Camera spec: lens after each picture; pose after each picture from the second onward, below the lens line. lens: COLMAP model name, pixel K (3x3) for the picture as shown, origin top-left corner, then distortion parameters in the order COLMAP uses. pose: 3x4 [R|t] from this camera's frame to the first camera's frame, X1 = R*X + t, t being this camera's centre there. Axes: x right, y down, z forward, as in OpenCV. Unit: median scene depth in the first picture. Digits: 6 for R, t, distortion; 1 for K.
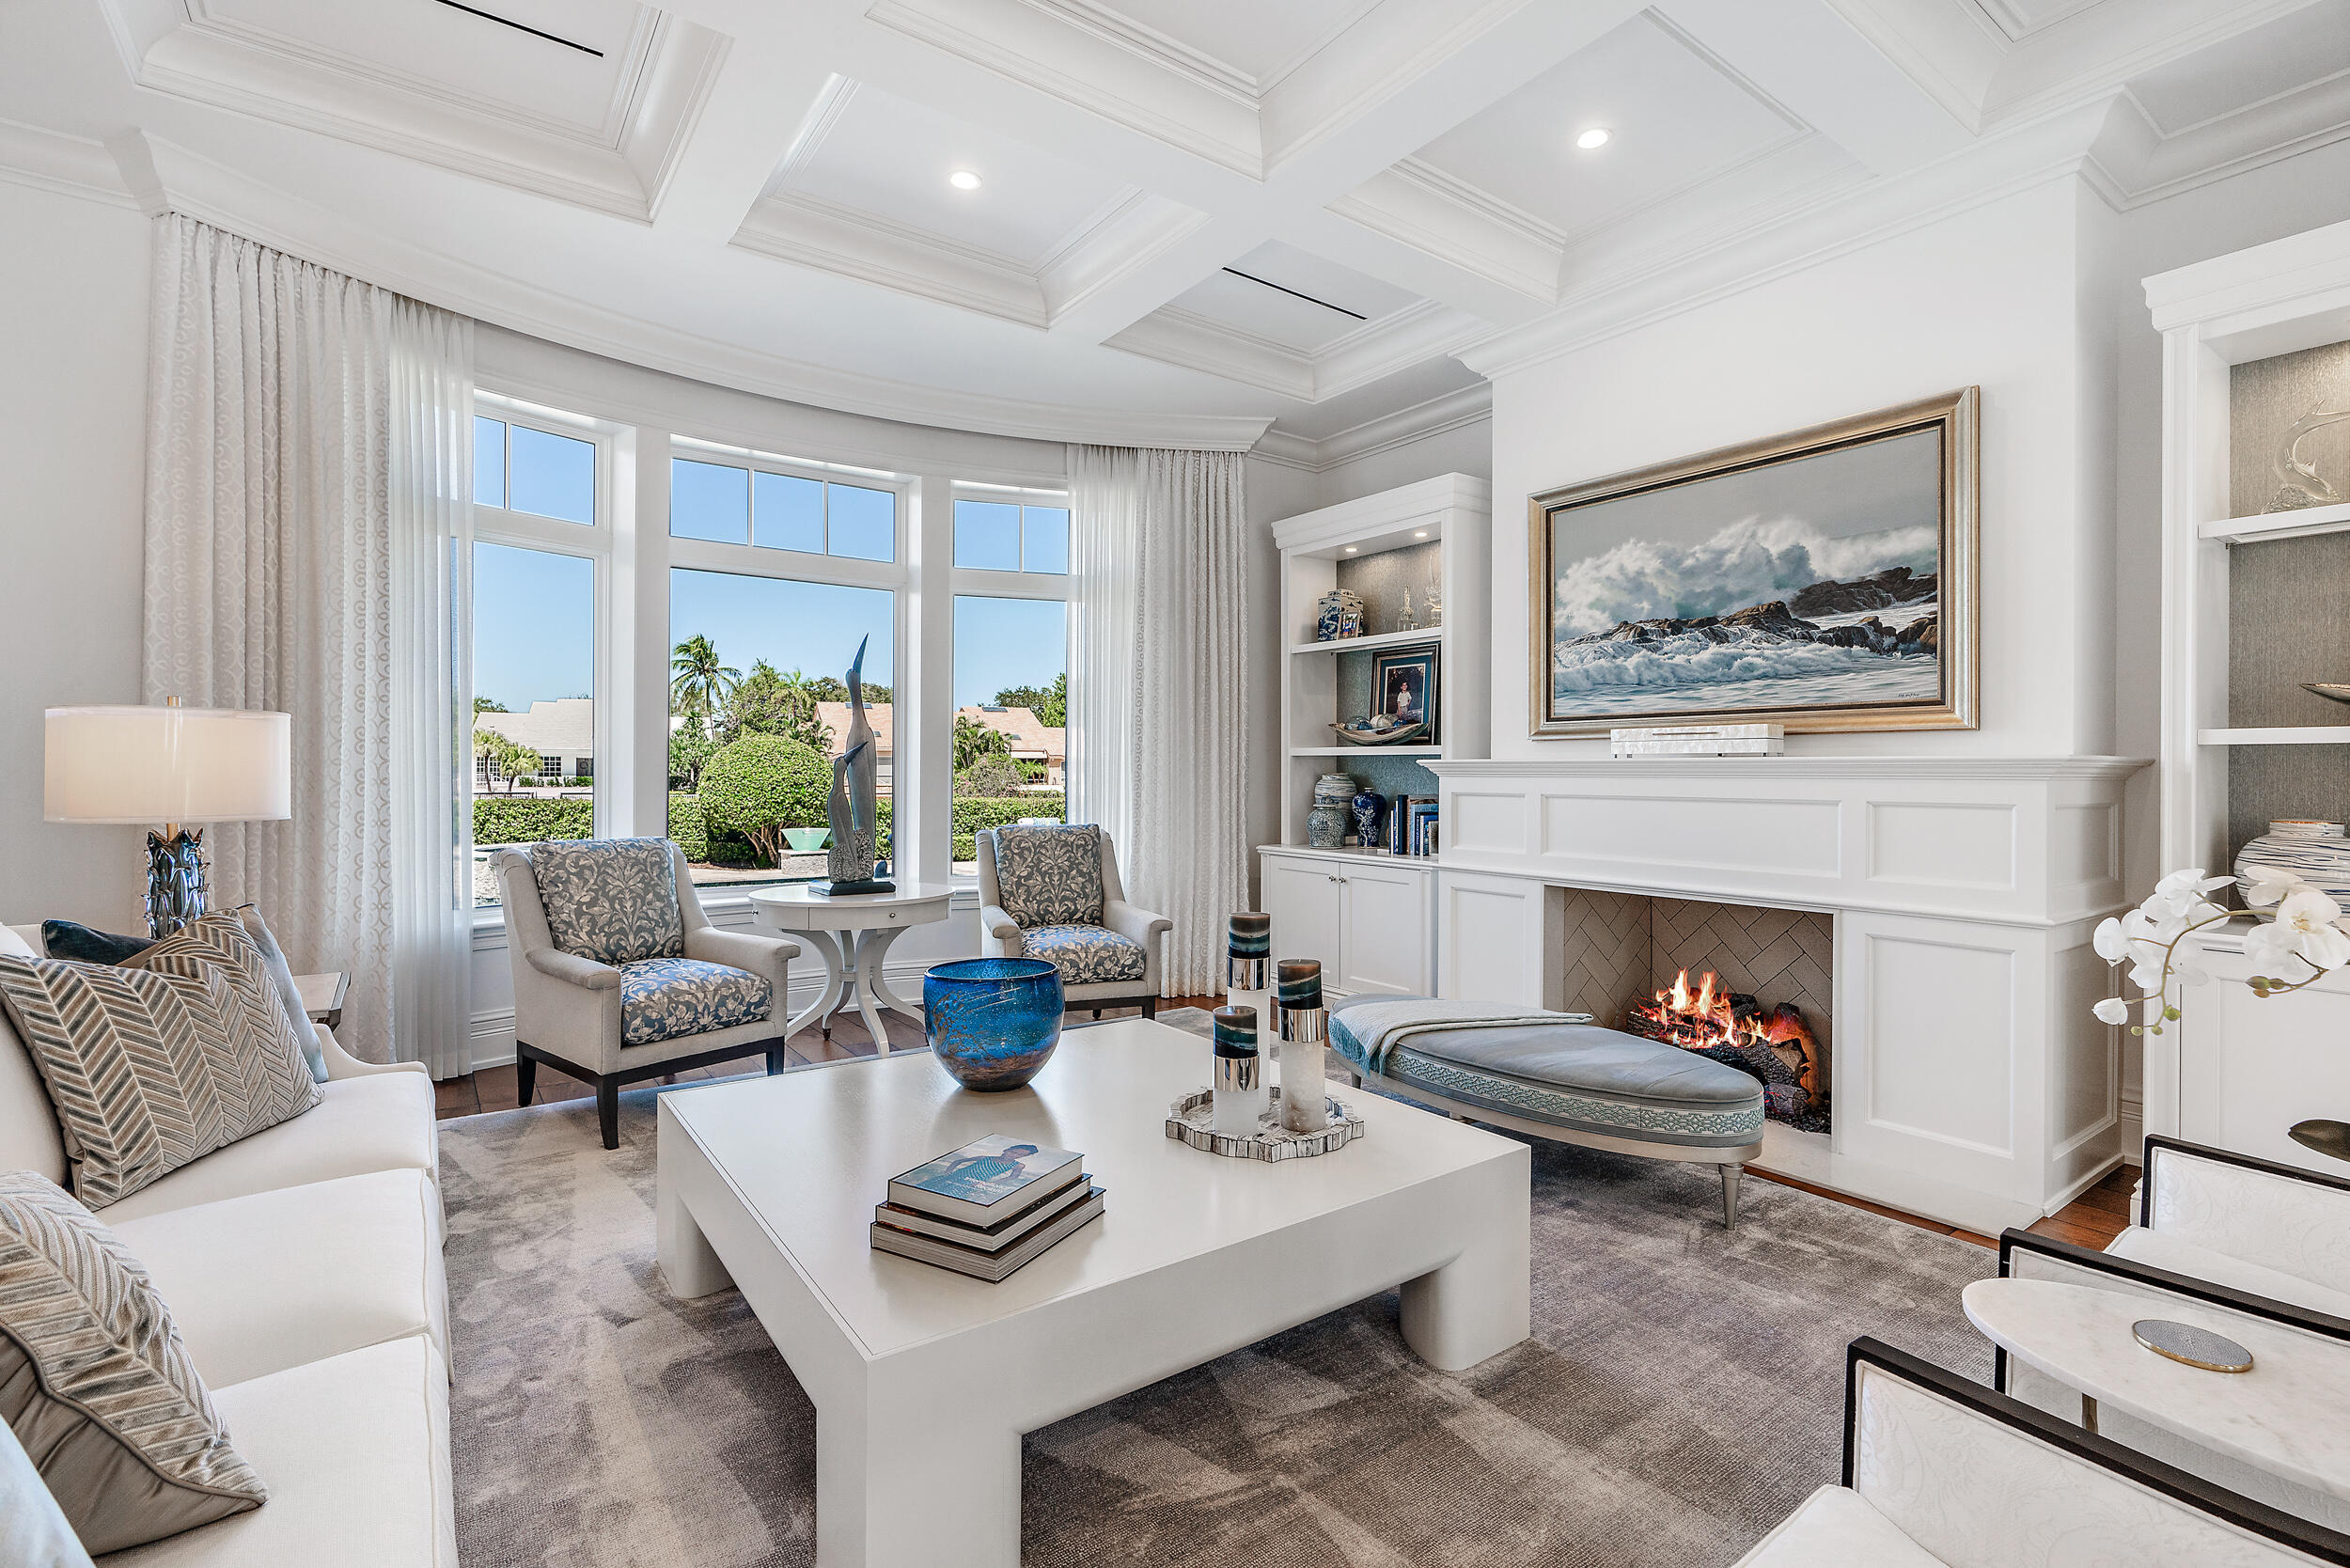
lens RADIAL K [[1050.7, 0, 1149.8], [0, 1050.7, 773.8], [0, 0, 1]] dist [-0.017140, 0.006687]
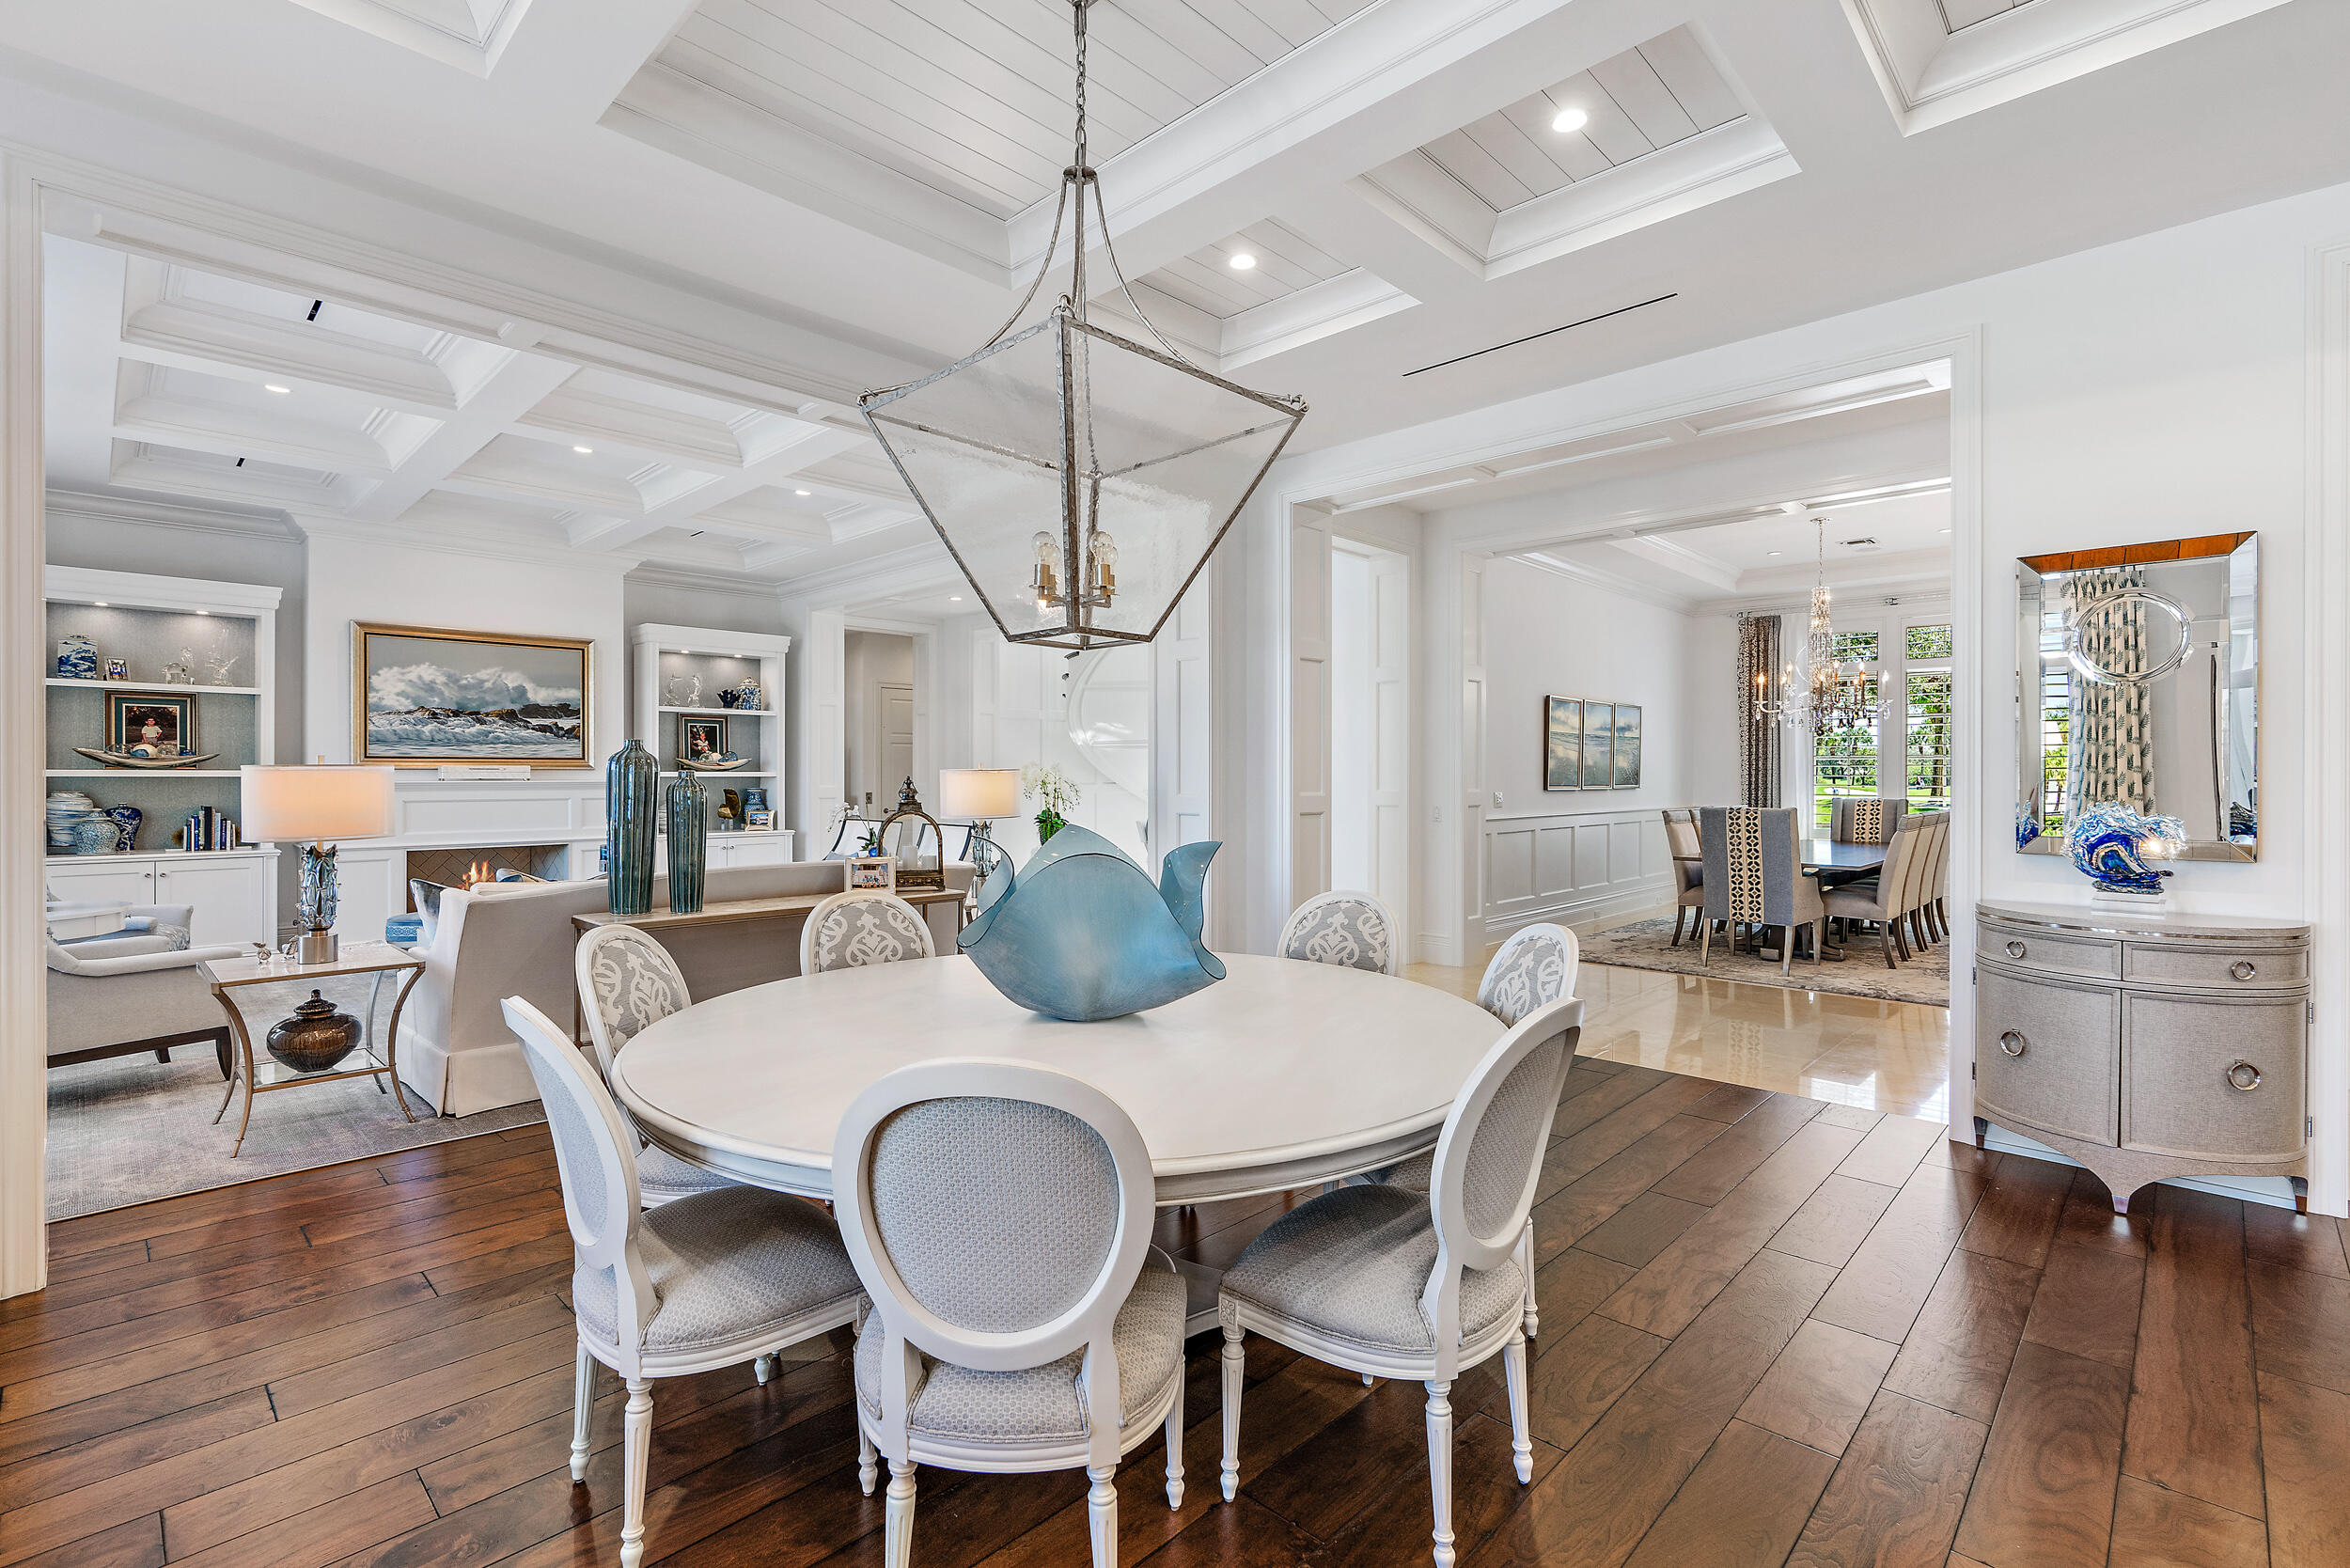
lens RADIAL K [[1072.4, 0, 1166.2], [0, 1072.4, 775.8], [0, 0, 1]] dist [-0.016970, 0.005469]
pose [[-0.184105, -0.004860, 0.982895, -1.716765], [0.003646, 0.999978, 0.005628, -0.029293], [-0.982900, 0.004619, -0.184083, 0.055237]]
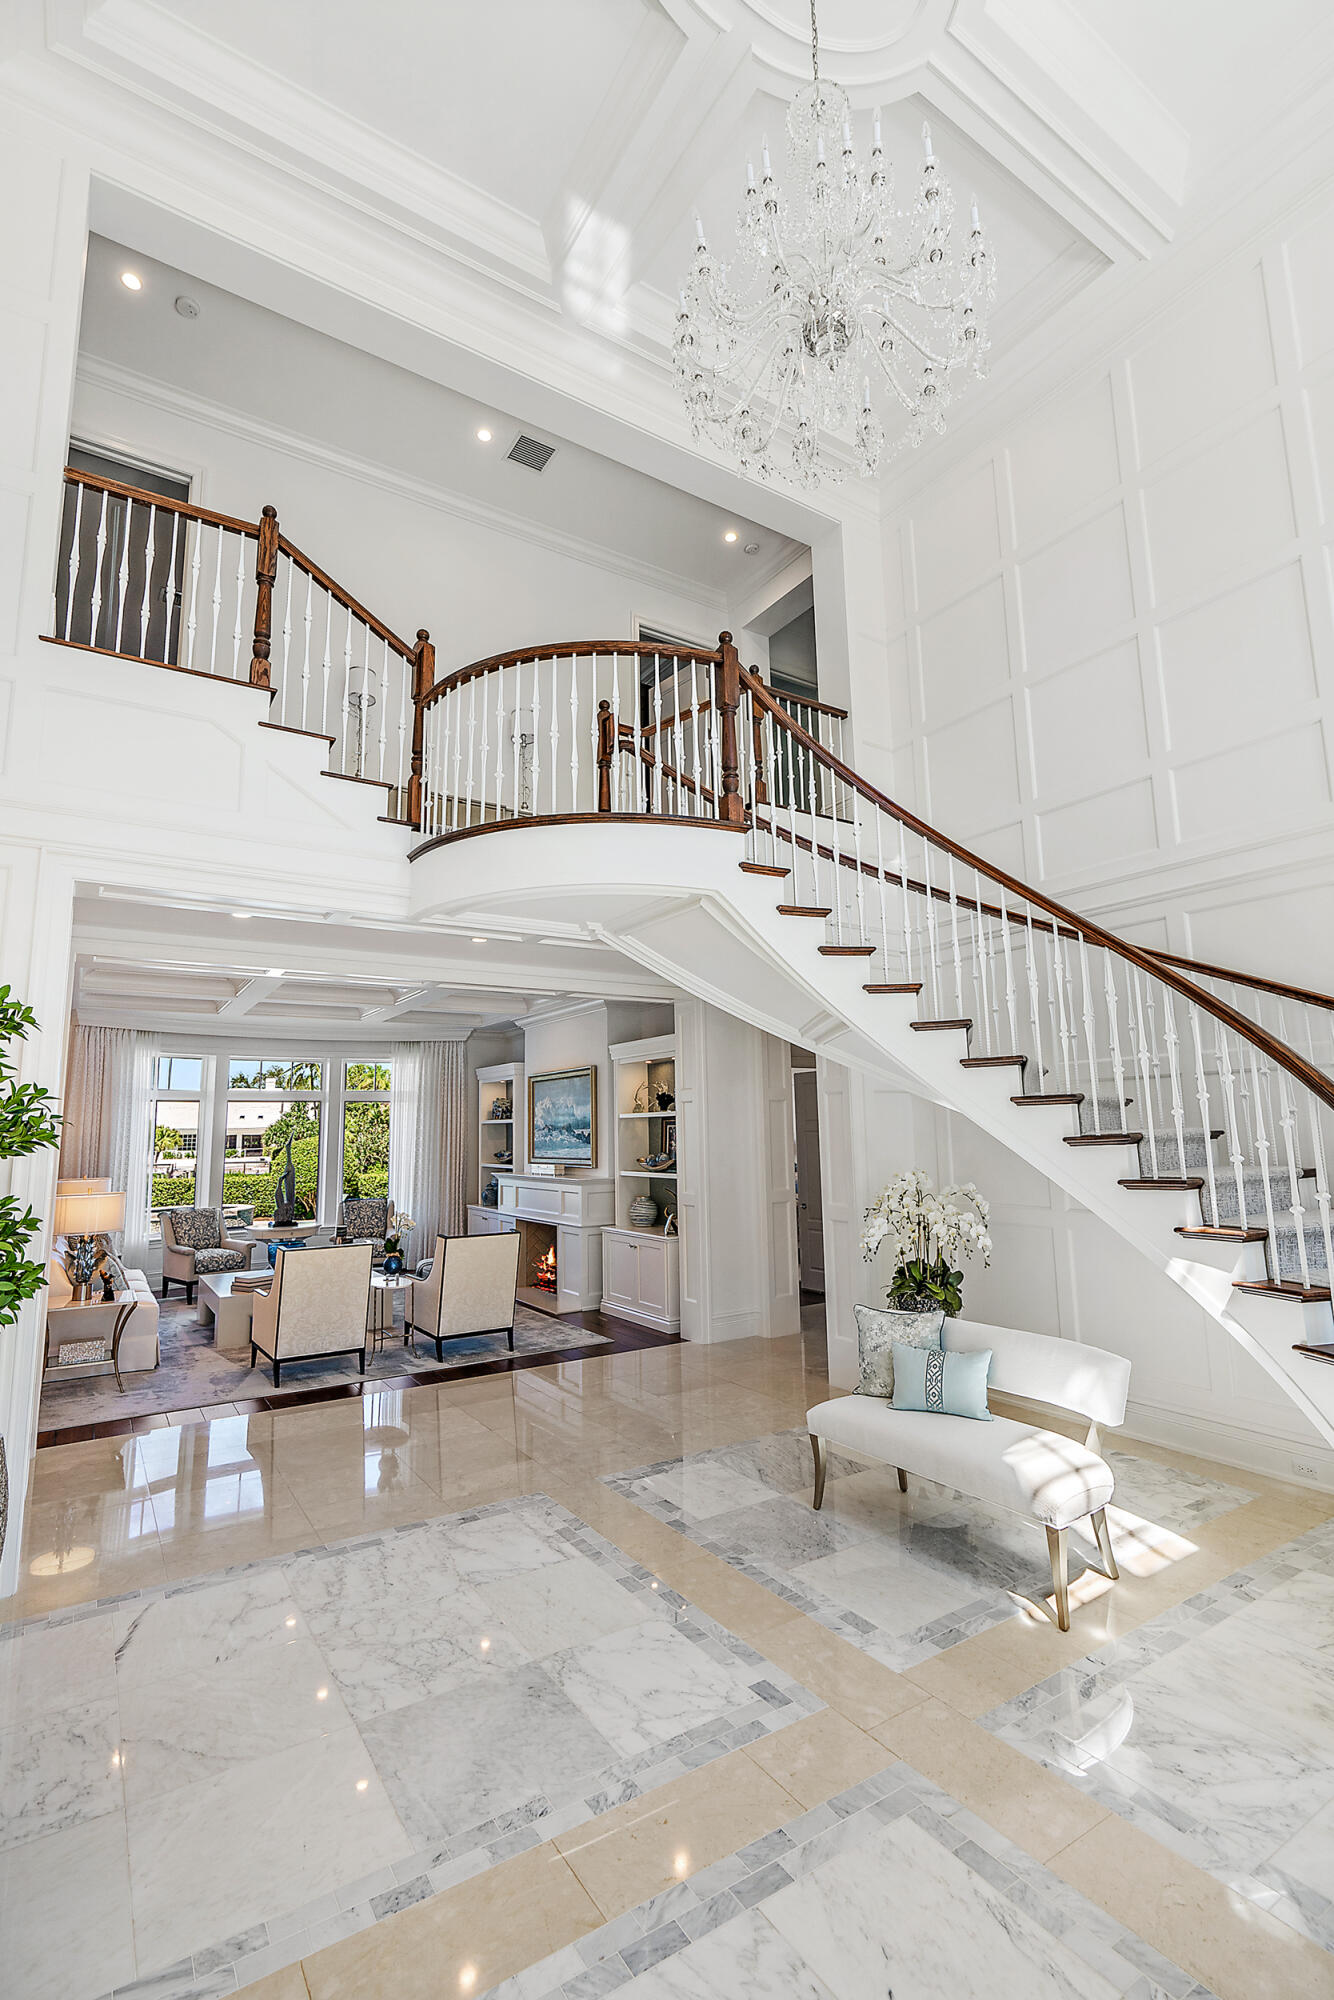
lens RADIAL K [[894.2, 0, 678.9], [0, 894.2, 996.5], [0, 0, 1]] dist [-0.017140, 0.006687]
pose [[0.999479, -0.025984, -0.019169, 0.916771], [0.022833, 0.988508, -0.149432, -0.122527], [0.022831, 0.148916, 0.988586, -1.558058]]
